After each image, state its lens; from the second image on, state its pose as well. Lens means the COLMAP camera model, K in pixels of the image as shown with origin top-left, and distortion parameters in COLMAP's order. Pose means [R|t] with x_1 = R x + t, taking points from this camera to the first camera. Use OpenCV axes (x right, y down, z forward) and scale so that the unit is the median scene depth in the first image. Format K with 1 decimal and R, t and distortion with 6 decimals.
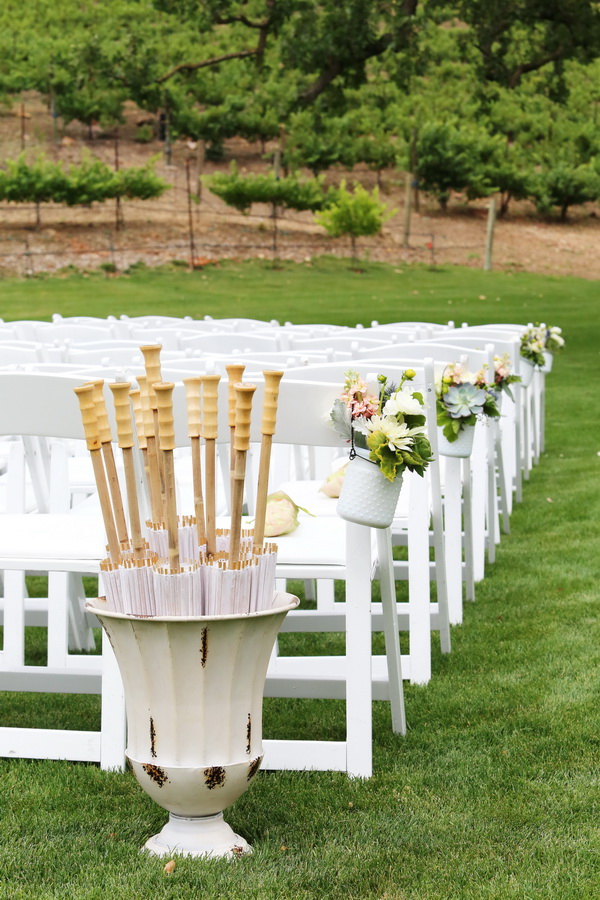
lens RADIAL K [[1787.3, 0, 300.1], [0, 1787.3, 449.9], [0, 0, 1]] dist [-0.080821, 0.000000]
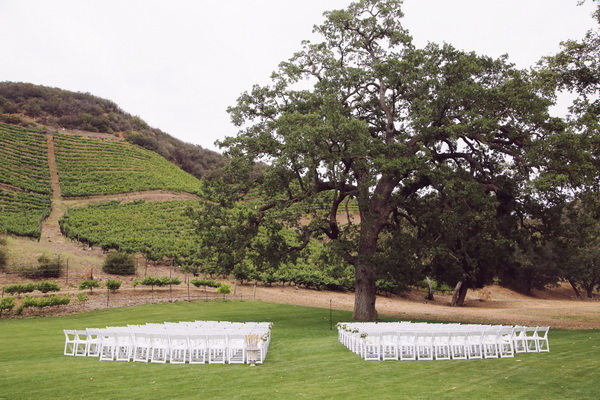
lens RADIAL K [[579.1, 0, 299.8], [0, 579.1, 200.8], [0, 0, 1]] dist [-0.011543, 0.000000]
pose [[0.979683, 0.040643, 0.196393, -0.075131], [0.008061, 0.970479, -0.241051, 0.004940], [-0.200392, 0.237737, 0.950434, -0.447273]]
